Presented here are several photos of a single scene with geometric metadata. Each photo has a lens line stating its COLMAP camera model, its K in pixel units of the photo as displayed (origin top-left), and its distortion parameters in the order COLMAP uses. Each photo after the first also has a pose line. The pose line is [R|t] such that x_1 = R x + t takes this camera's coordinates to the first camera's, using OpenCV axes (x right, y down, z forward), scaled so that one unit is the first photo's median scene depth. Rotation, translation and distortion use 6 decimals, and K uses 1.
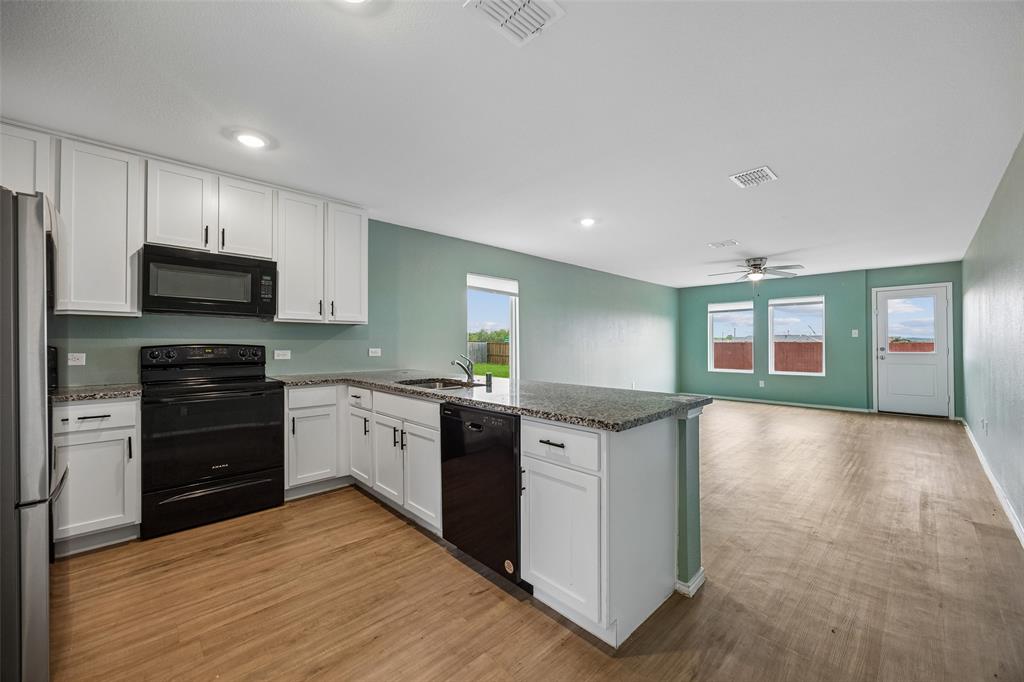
lens RADIAL K [[389.9, 0, 519.4], [0, 389.9, 343.9], [0, 0, 1]] dist [-0.003347, 0.000035]
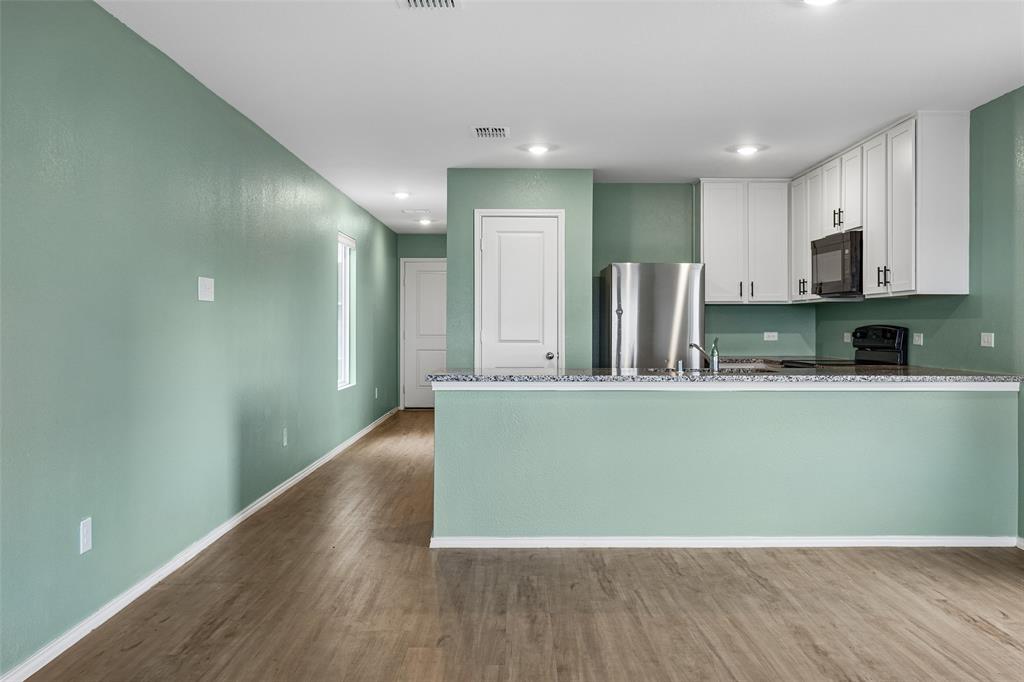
lens RADIAL K [[857.5, 0, 524.0], [0, 857.5, 323.9], [0, 0, 1]] dist [0.015303, 0.010657]
pose [[-0.692389, -0.001858, -0.721522, 1.377877], [-0.001615, 0.999998, -0.001026, 0.001130], [0.721522, 0.000455, -0.692391, 1.943673]]
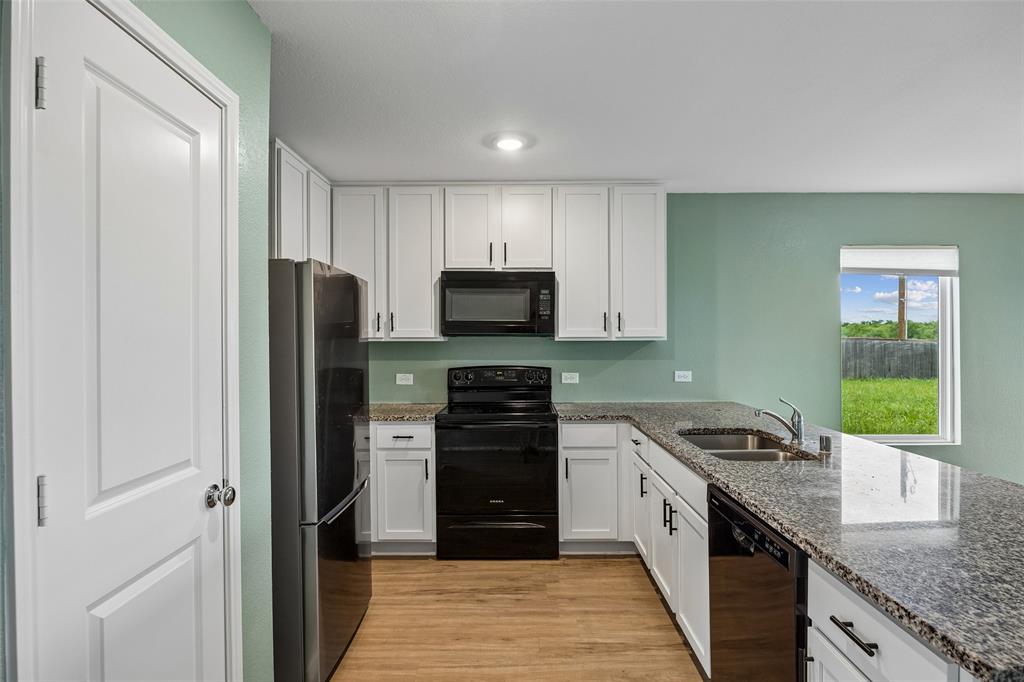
lens RADIAL K [[525.1, 0, 521.0], [0, 525.1, 347.6], [0, 0, 1]] dist [-0.006316, 0.001848]
pose [[0.711403, 0.008599, -0.702732, 0.140359], [0.001458, 0.999905, 0.013711, -0.064999], [0.702783, -0.010778, 0.711323, 0.139625]]
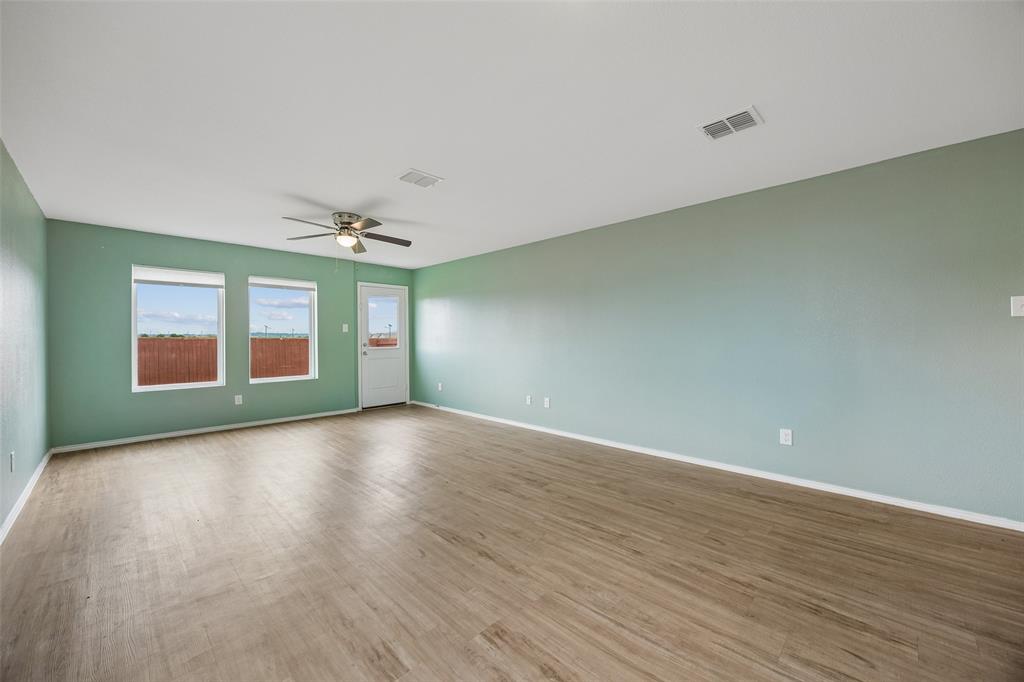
lens RADIAL K [[389.9, 0, 513.6], [0, 389.9, 337.8], [0, 0, 1]] dist [-0.003347, 0.000035]
pose [[-0.016148, 0.002763, 0.999866, -0.151257], [0.005873, 0.999979, -0.002668, 0.000292], [-0.999852, 0.005829, -0.016164, 1.510143]]
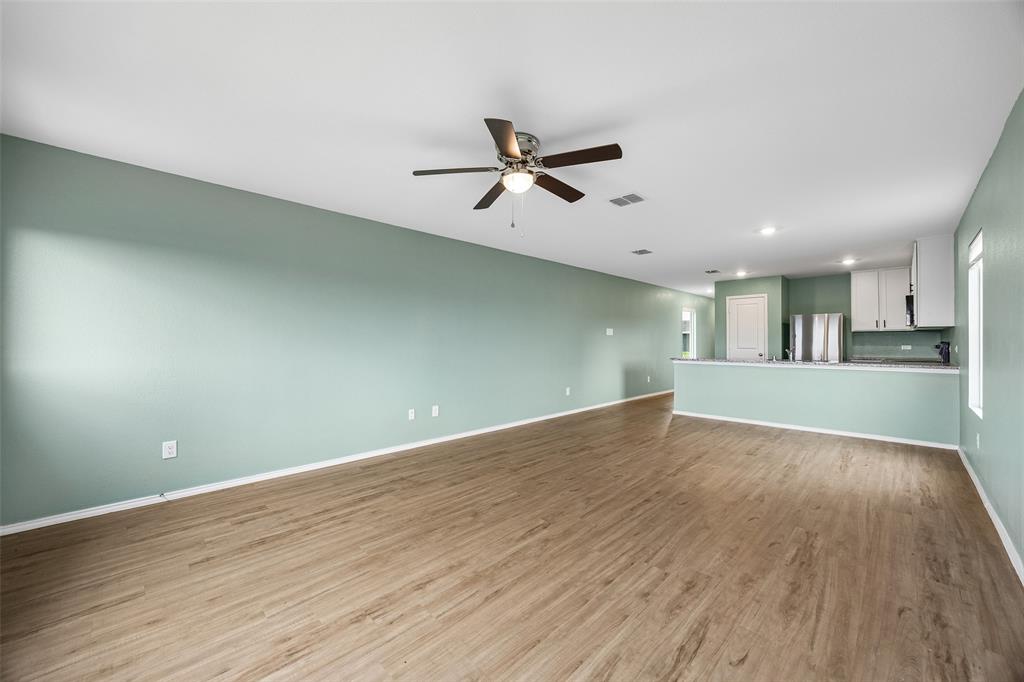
lens RADIAL K [[389.9, 0, 513.3], [0, 389.9, 327.5], [0, 0, 1]] dist [-0.003347, 0.000035]
pose [[-0.999979, -0.001010, -0.006458, 1.276949], [-0.000787, 0.999402, -0.034560, -0.002636], [0.006489, -0.034554, -0.999382, 2.966526]]
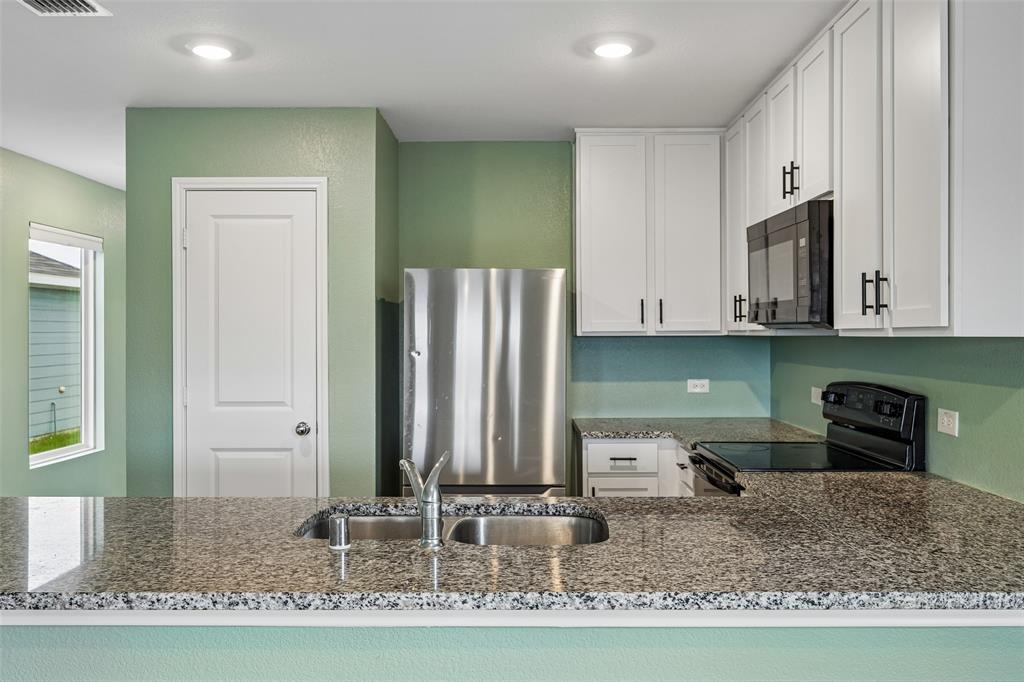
lens RADIAL K [[828.9, 0, 520.0], [0, 828.9, 337.7], [0, 0, 1]] dist [0.012425, 0.005349]
pose [[-0.706681, 0.005899, -0.707508, 0.278735], [0.002385, 0.999979, 0.005955, -0.069107], [0.707528, 0.002521, -0.706681, 1.531749]]
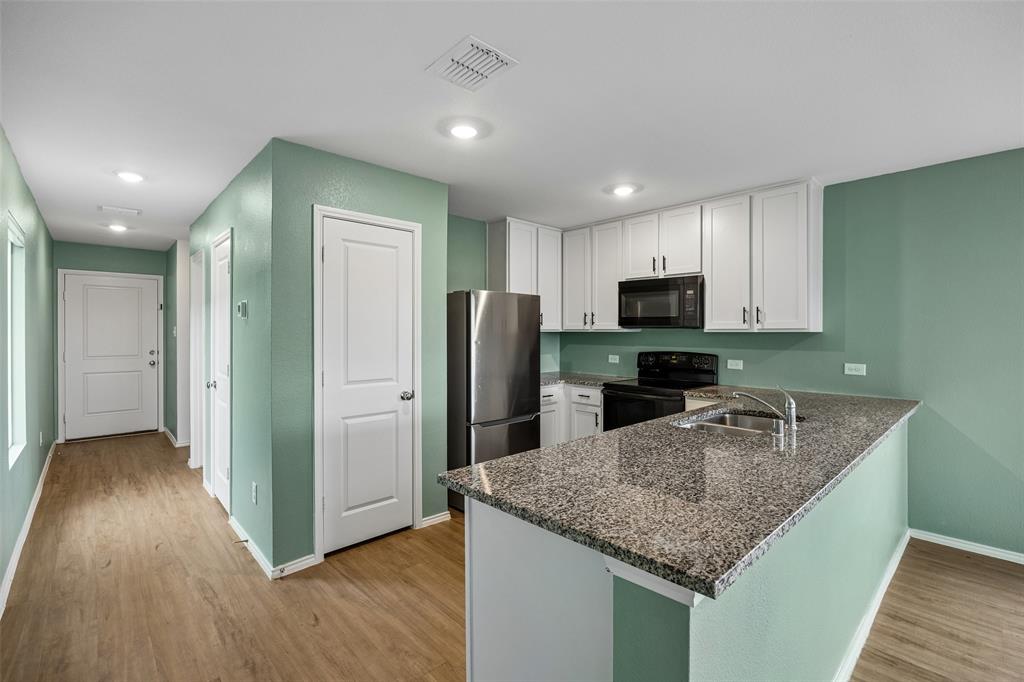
lens RADIAL K [[458.6, 0, 519.1], [0, 458.6, 334.6], [0, 0, 1]] dist [-0.007350, -0.000426]
pose [[-0.025040, 0.008853, -0.999647, 0.650278], [-0.001659, 0.999959, 0.008898, -0.067121], [0.999685, 0.001881, -0.025024, 0.596991]]
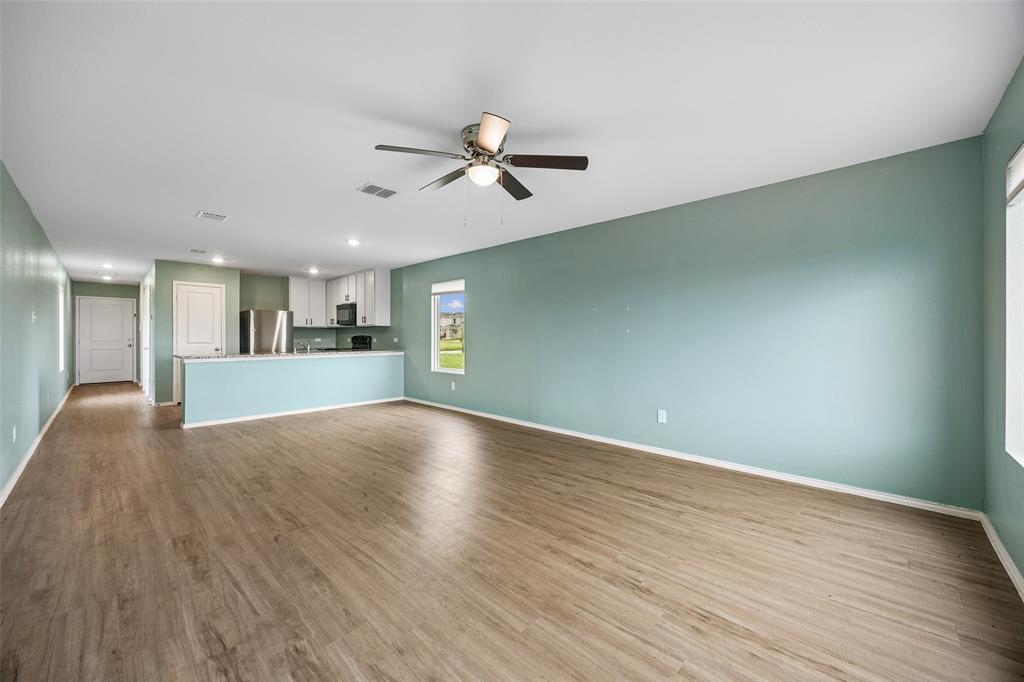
lens RADIAL K [[389.9, 0, 515.6], [0, 389.9, 337.2], [0, 0, 1]] dist [-0.003347, 0.000035]
pose [[0.037926, 0.005178, -0.999267, 2.135012], [-0.001618, 0.999986, 0.005120, -0.003590], [0.999279, 0.001423, 0.037934, 2.125775]]
